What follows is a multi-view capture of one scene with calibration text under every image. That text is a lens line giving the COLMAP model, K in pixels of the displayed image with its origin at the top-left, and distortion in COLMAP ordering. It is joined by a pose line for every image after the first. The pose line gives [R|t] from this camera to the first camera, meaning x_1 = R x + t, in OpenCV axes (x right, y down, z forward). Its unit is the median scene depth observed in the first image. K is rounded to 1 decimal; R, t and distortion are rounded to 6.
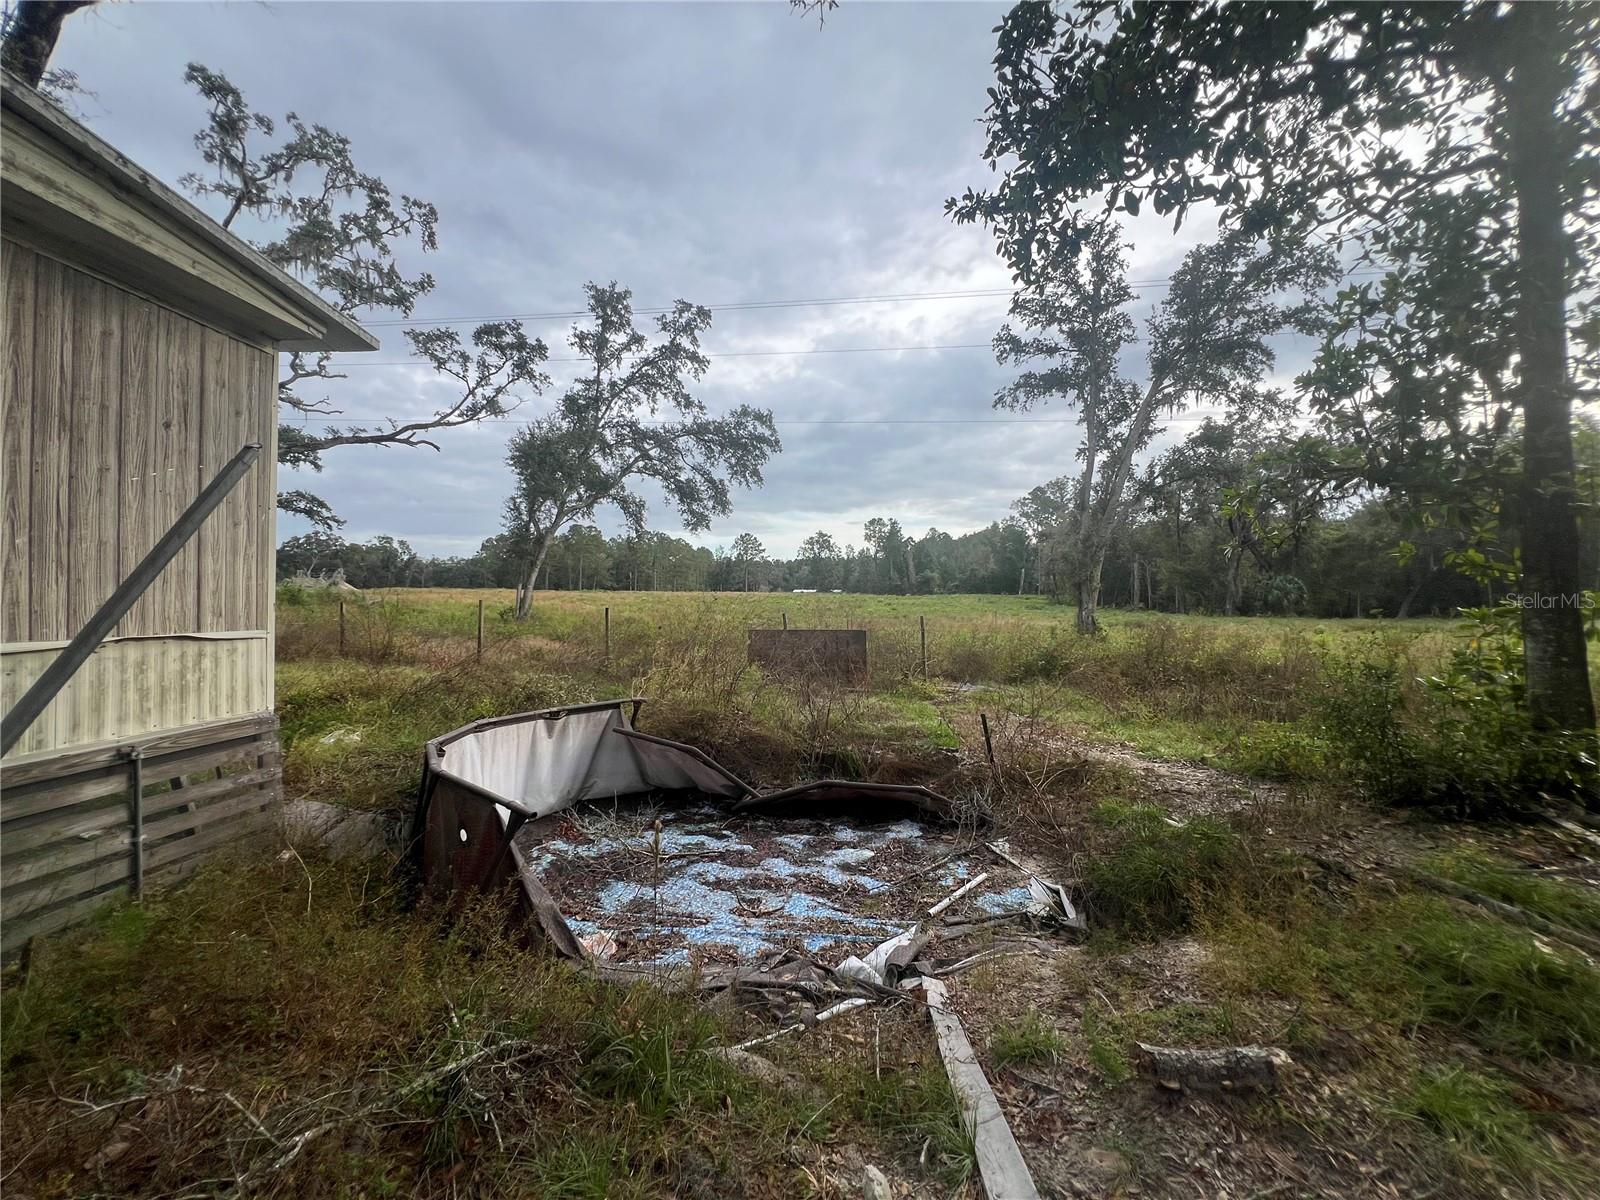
lens RADIAL K [[650.6, 0, 797.5], [0, 650.6, 593.2], [0, 0, 1]] dist [-0.002506, 0.000039]
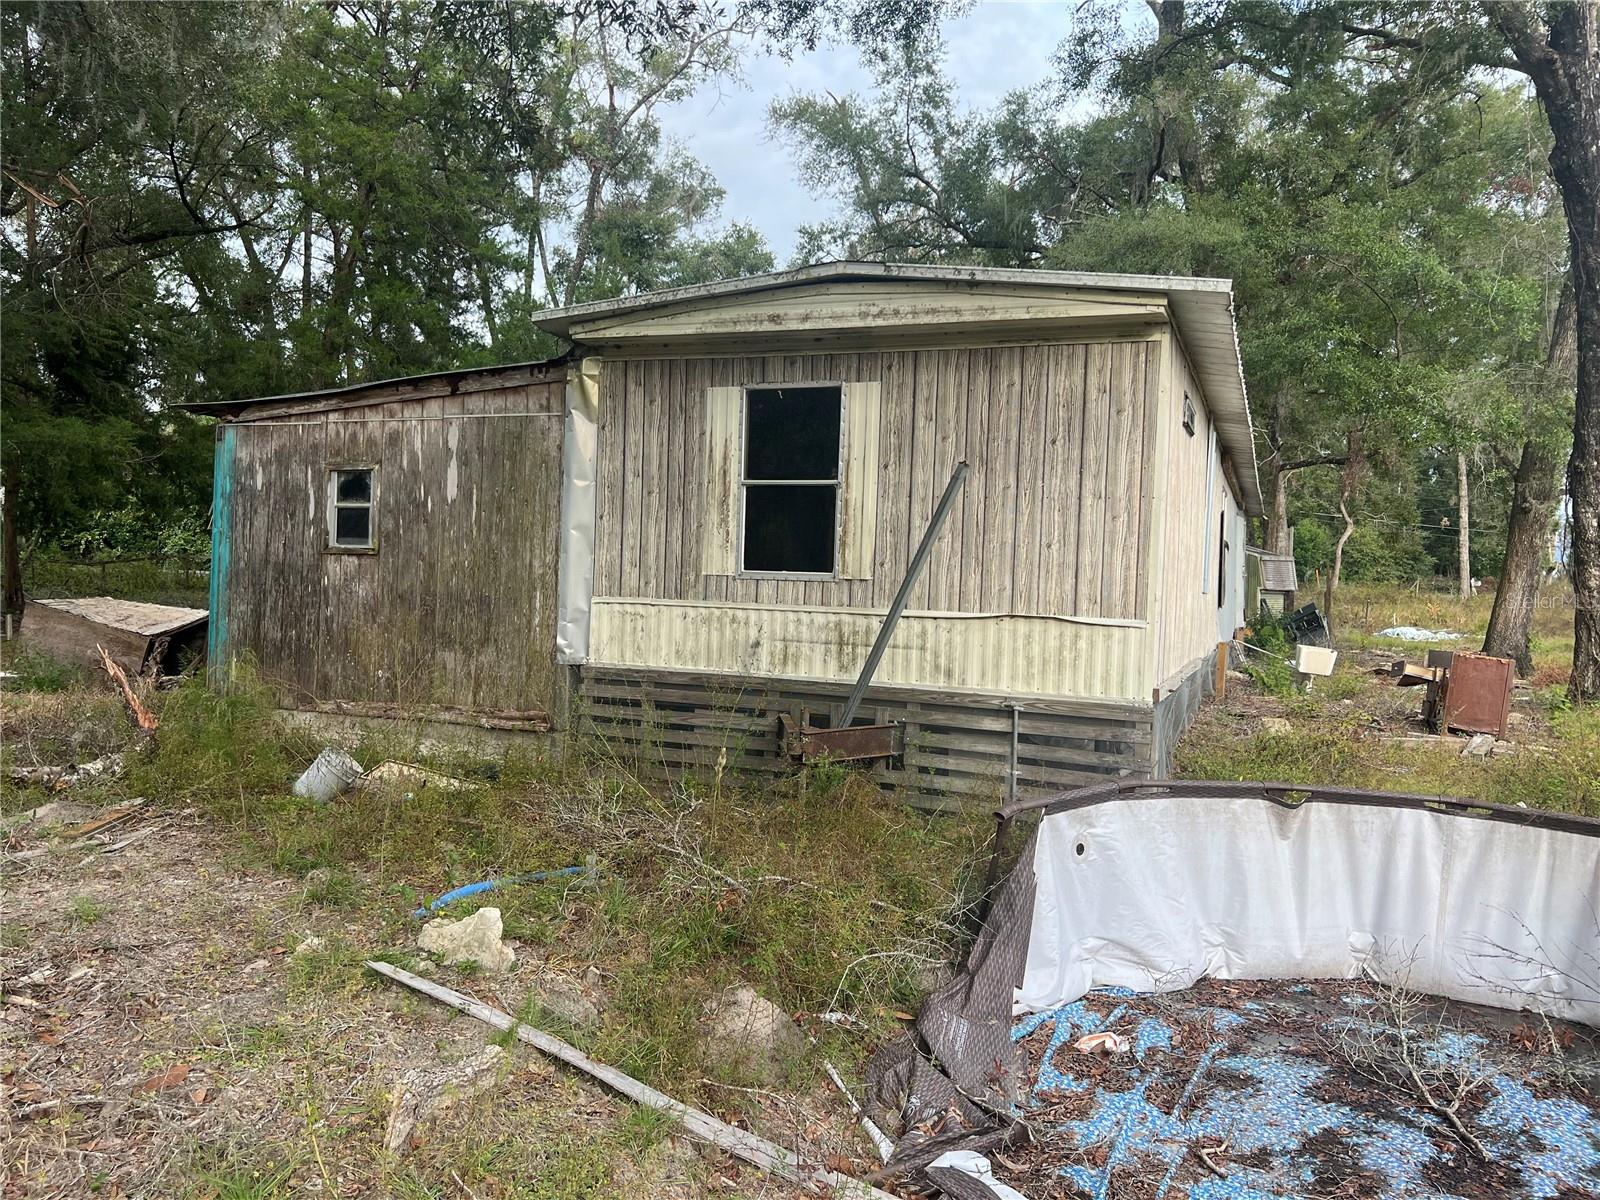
lens RADIAL K [[1217.2, 0, 815.1], [0, 1217.2, 601.4], [0, 0, 1]] dist [0.057108, -0.068044]
pose [[-0.293375, 0.003929, -0.955990, 1.203327], [-0.026297, 0.999580, 0.012178, 0.019396], [0.955636, 0.028712, -0.293148, 1.137742]]
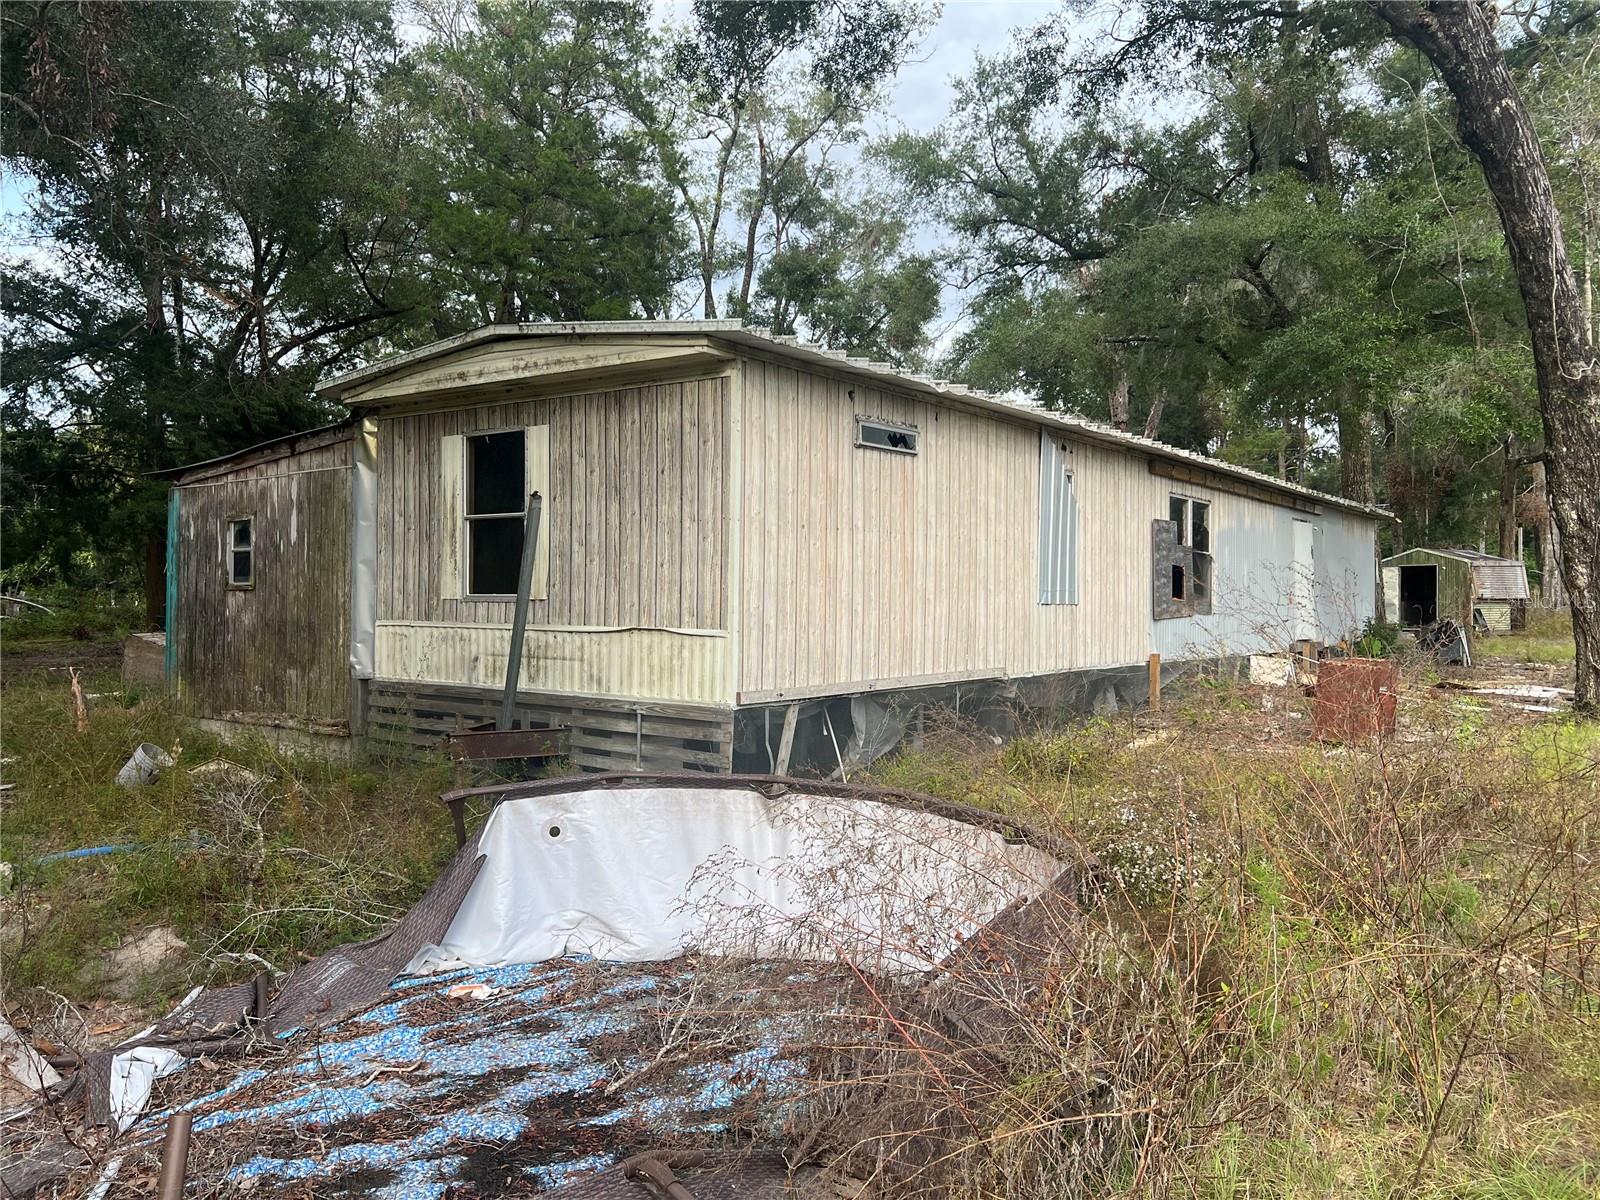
lens RADIAL K [[1231.3, 0, 824.6], [0, 1231.3, 599.4], [0, 0, 1]] dist [0.054694, -0.059369]
pose [[-0.534506, -0.006272, -0.845141, 0.900676], [-0.001291, 0.999977, -0.006604, 0.019802], [0.845163, -0.002439, -0.534502, 2.398047]]
